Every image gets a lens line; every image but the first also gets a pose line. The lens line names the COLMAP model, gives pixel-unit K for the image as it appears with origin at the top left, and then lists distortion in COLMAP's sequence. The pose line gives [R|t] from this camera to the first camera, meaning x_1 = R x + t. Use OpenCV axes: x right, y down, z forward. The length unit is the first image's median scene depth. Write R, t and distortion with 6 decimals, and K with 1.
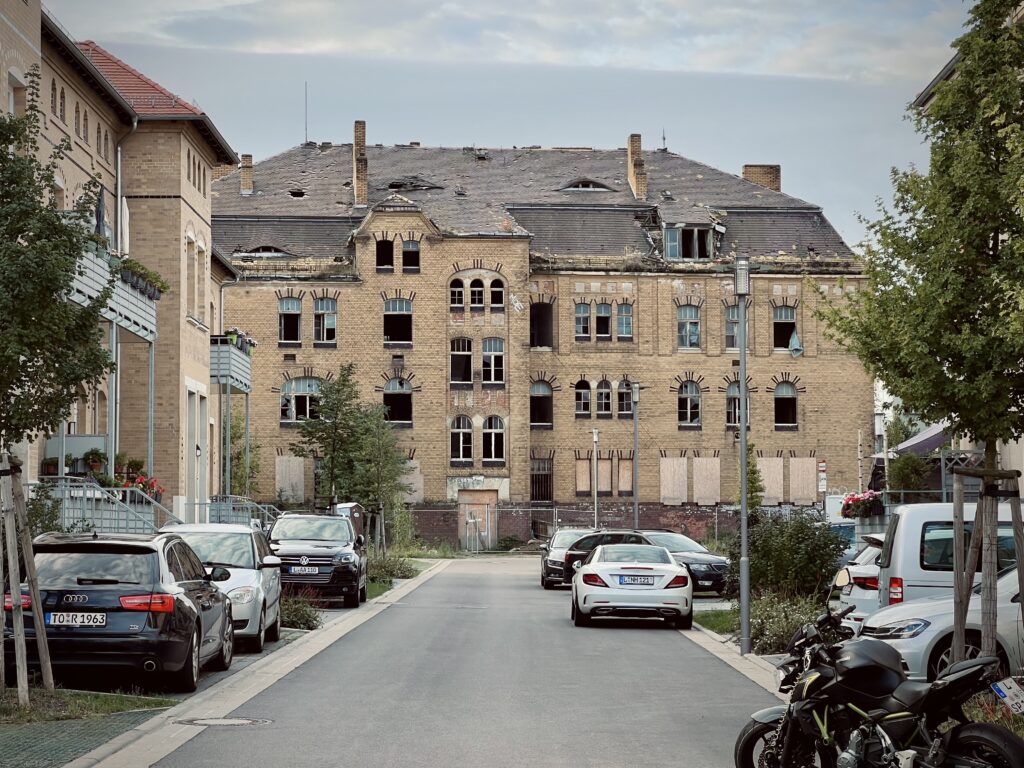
lens RADIAL K [[2283.2, 0, 512.0], [0, 2283.2, 384.0], [0, 0, 1]] dist [-0.282125, 0.231326]
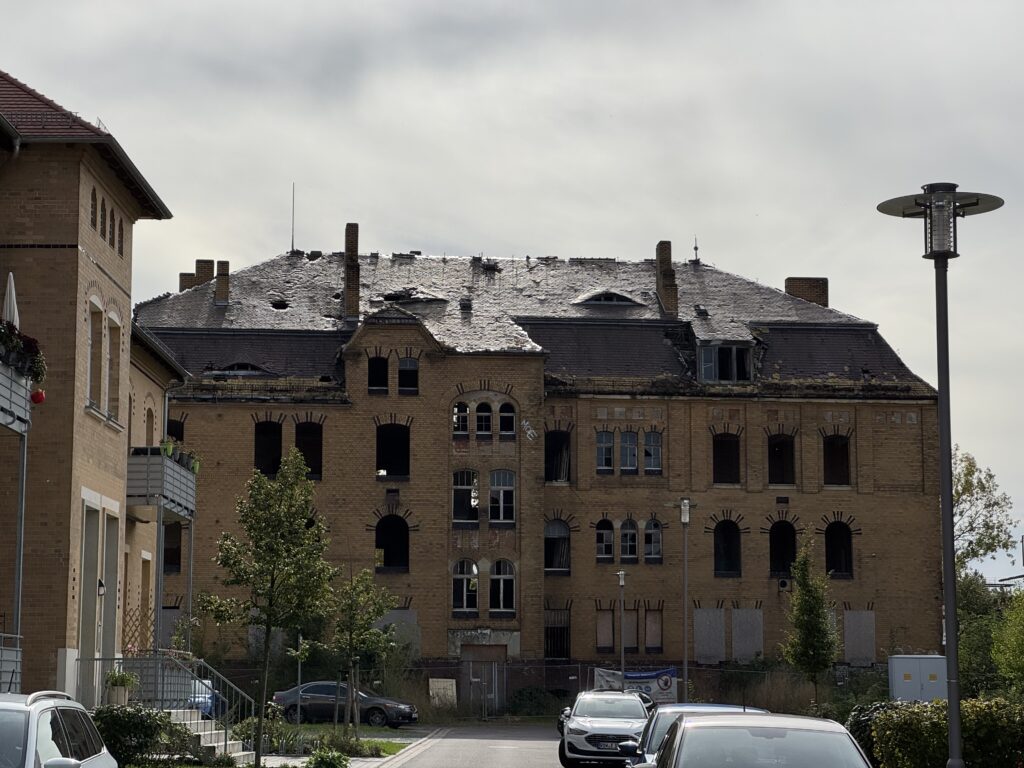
lens RADIAL K [[2277.0, 0, 475.9], [0, 2277.0, 381.8], [0, 0, 1]] dist [-0.364586, 7.252014]
pose [[0.999752, 0.002733, -0.022086, 0.000759], [-0.004276, 0.997532, -0.070087, 0.007027], [0.021840, 0.070164, 0.997296, 0.131611]]
